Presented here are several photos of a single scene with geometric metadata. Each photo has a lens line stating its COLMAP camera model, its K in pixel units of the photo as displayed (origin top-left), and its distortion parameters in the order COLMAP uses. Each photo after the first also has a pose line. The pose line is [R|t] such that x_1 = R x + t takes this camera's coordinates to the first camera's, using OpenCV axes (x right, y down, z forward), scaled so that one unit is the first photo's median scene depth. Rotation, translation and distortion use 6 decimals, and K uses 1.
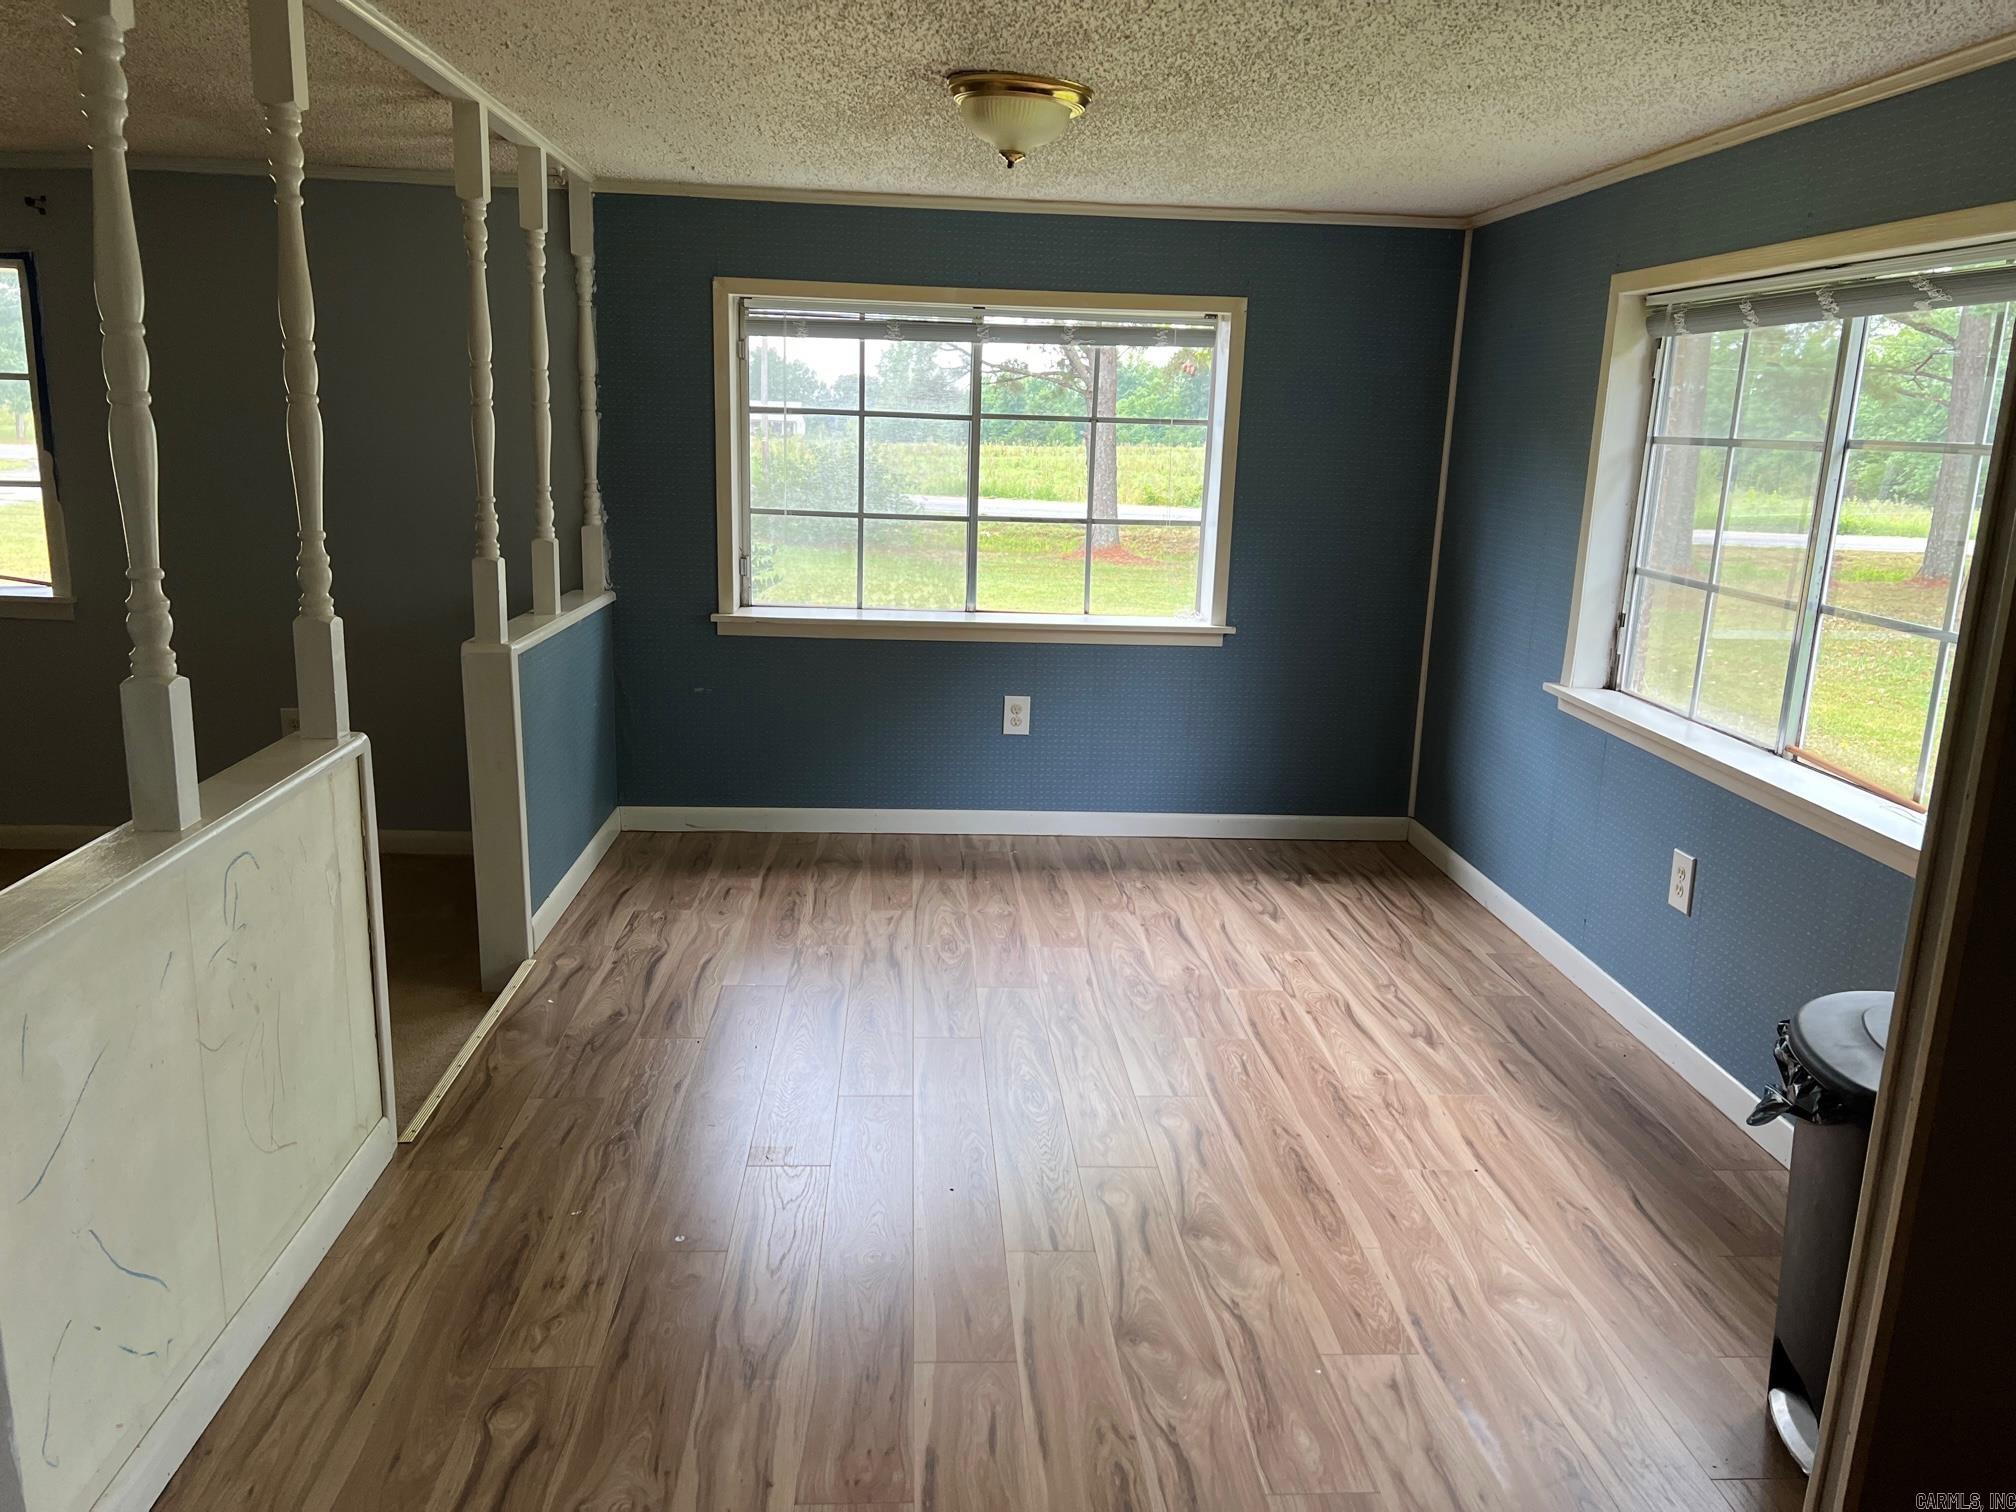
lens RADIAL K [[1511.5, 0, 1008.8], [0, 1511.5, 753.7], [0, 0, 1]] dist [-0.000925, -0.003906]
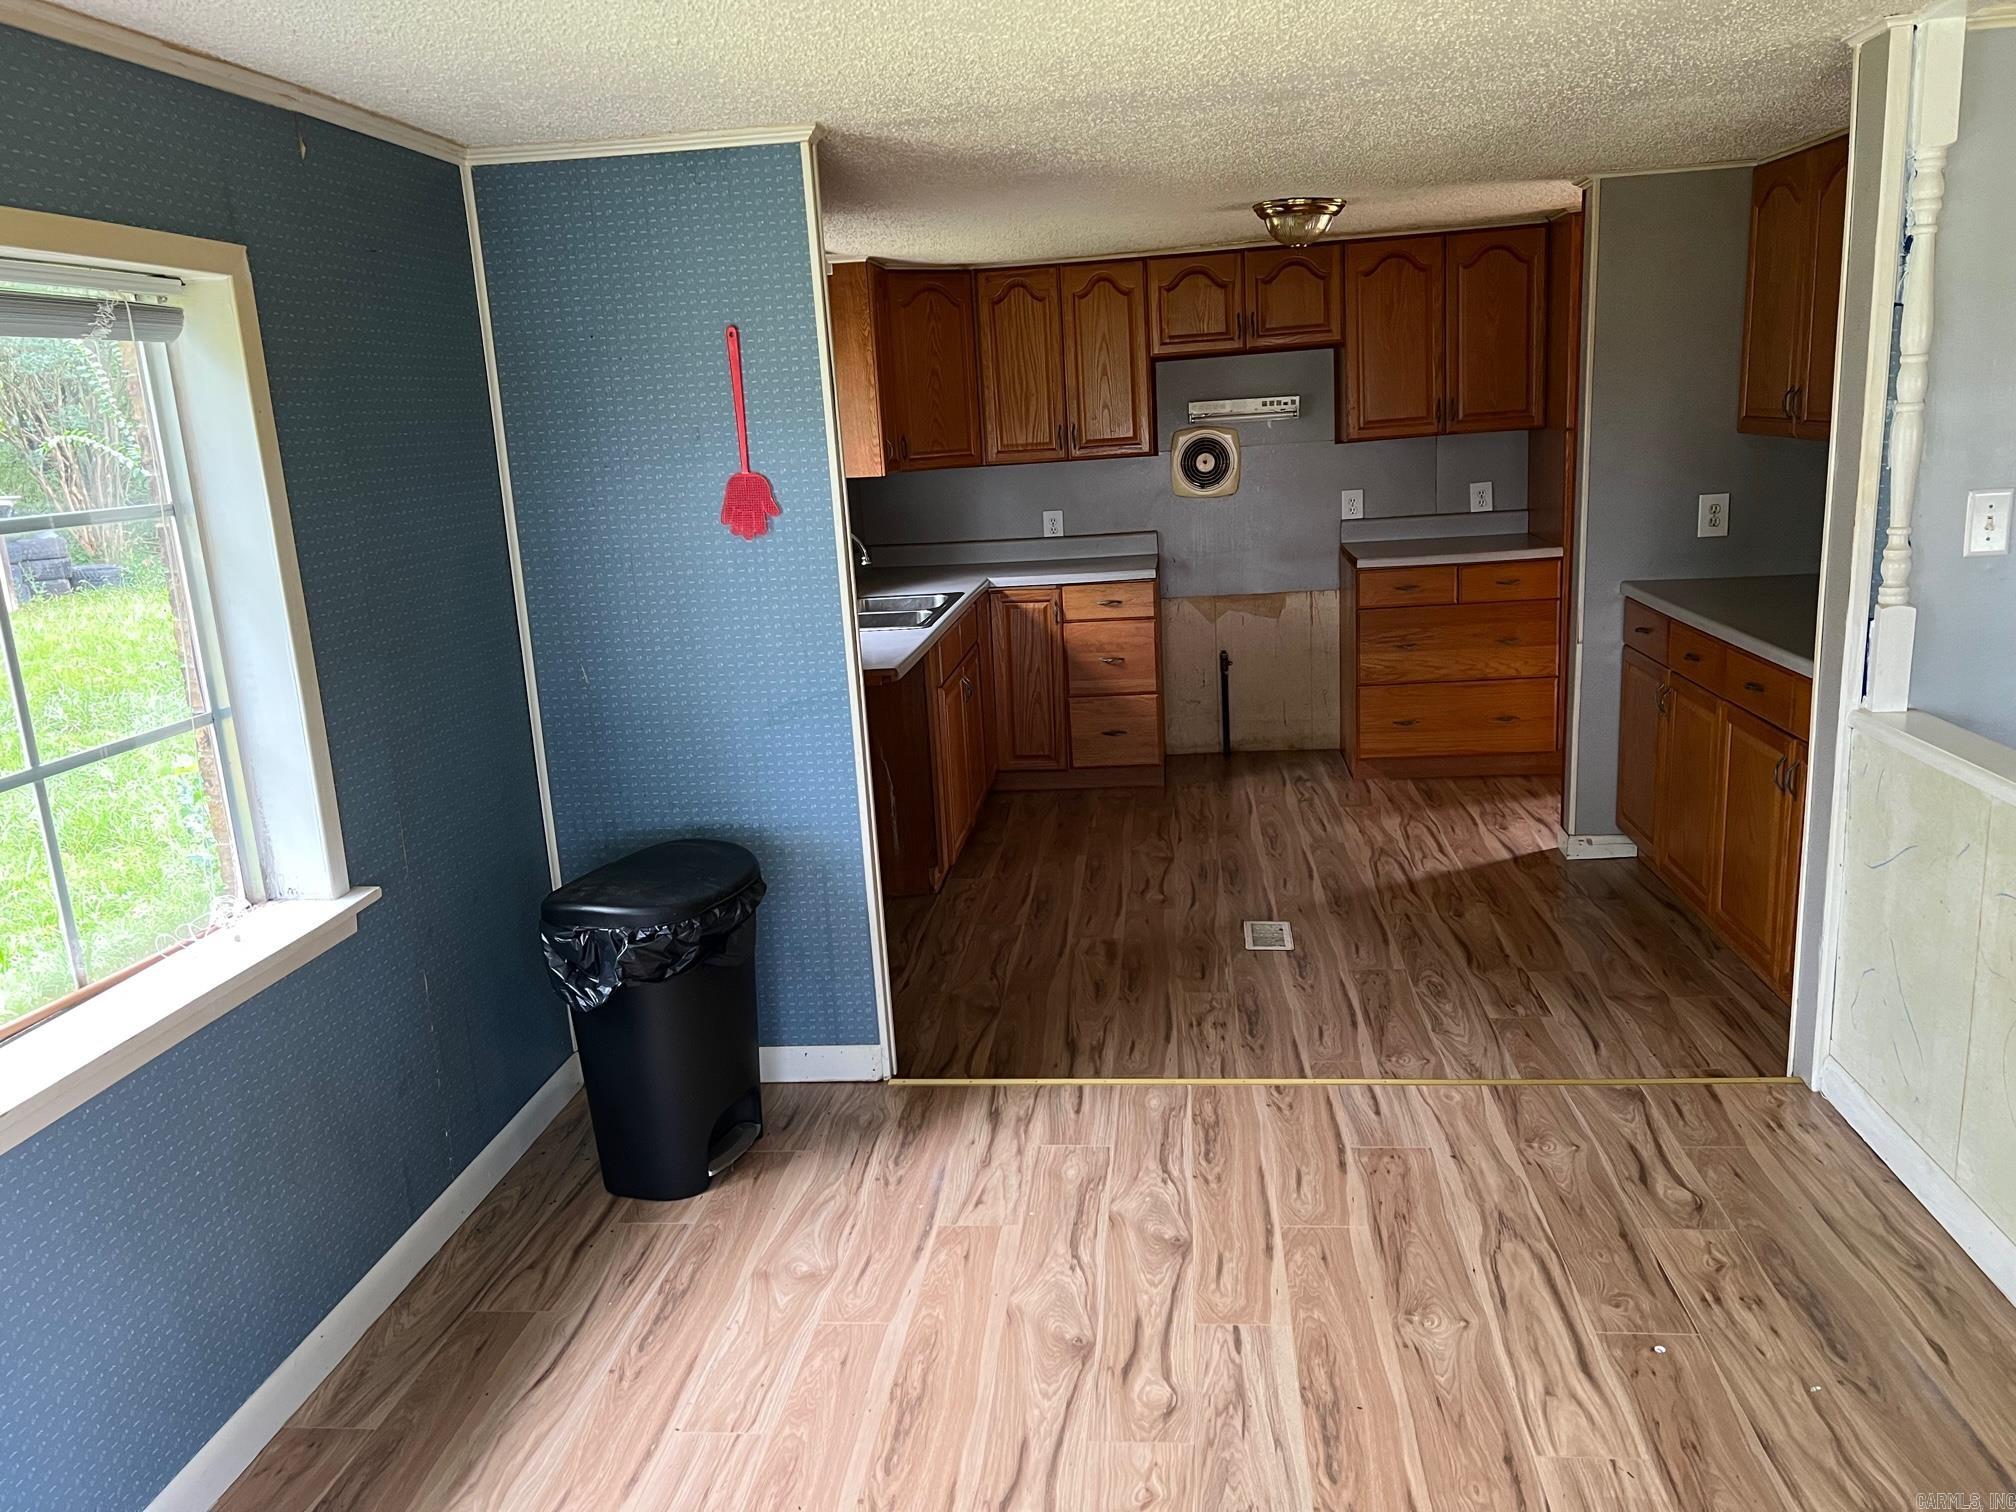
lens RADIAL K [[1511.5, 0, 1008.3], [0, 1511.5, 758.6], [0, 0, 1]] dist [-0.000925, -0.003906]
pose [[-0.983910, -0.013382, 0.178163, 0.008470], [0.066823, 0.897254, 0.436429, -0.454400], [-0.165698, 0.441312, -0.881923, 1.881142]]
